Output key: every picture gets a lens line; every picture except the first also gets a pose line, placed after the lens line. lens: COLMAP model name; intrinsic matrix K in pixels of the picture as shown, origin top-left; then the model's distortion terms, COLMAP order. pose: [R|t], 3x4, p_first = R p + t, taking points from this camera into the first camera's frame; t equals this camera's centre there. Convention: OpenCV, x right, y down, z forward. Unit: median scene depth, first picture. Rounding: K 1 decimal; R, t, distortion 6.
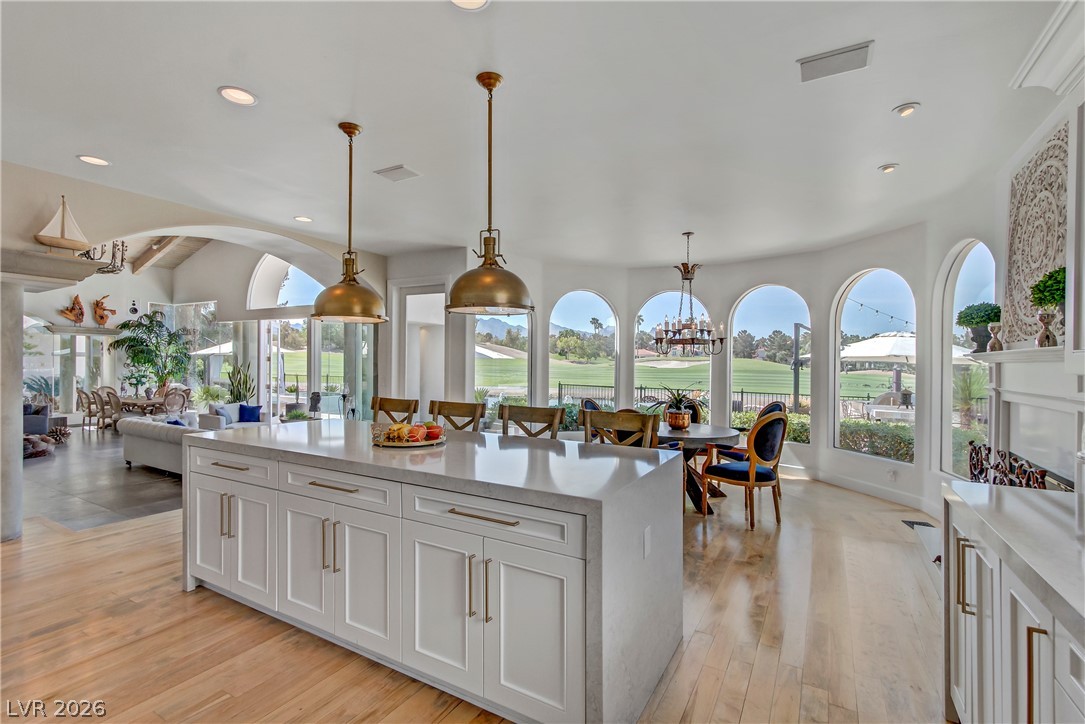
lens RADIAL K [[497.9, 0, 540.2], [0, 497.9, 367.0], [0, 0, 1]] dist [0.008885, -0.000703]
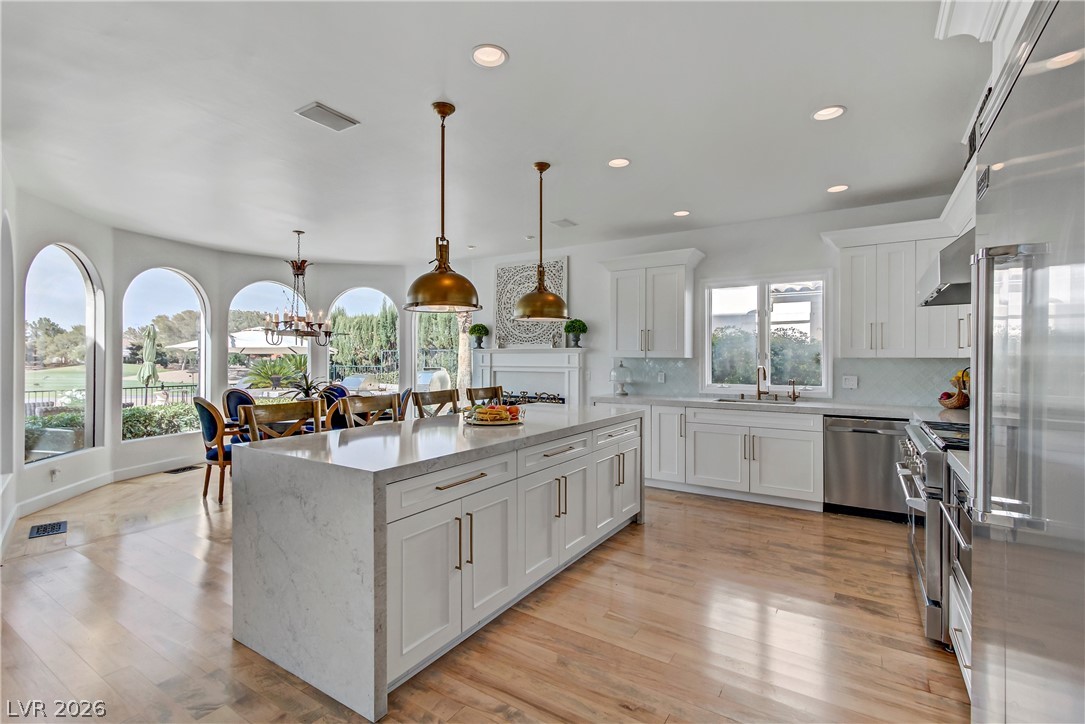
lens RADIAL K [[497.9, 0, 541.3], [0, 497.9, 357.5], [0, 0, 1]] dist [0.008885, -0.000703]
pose [[0.050049, -0.006698, 0.998724, -1.251145], [0.011575, 0.999914, 0.006126, -0.004152], [-0.998680, 0.011254, 0.050122, 0.724216]]
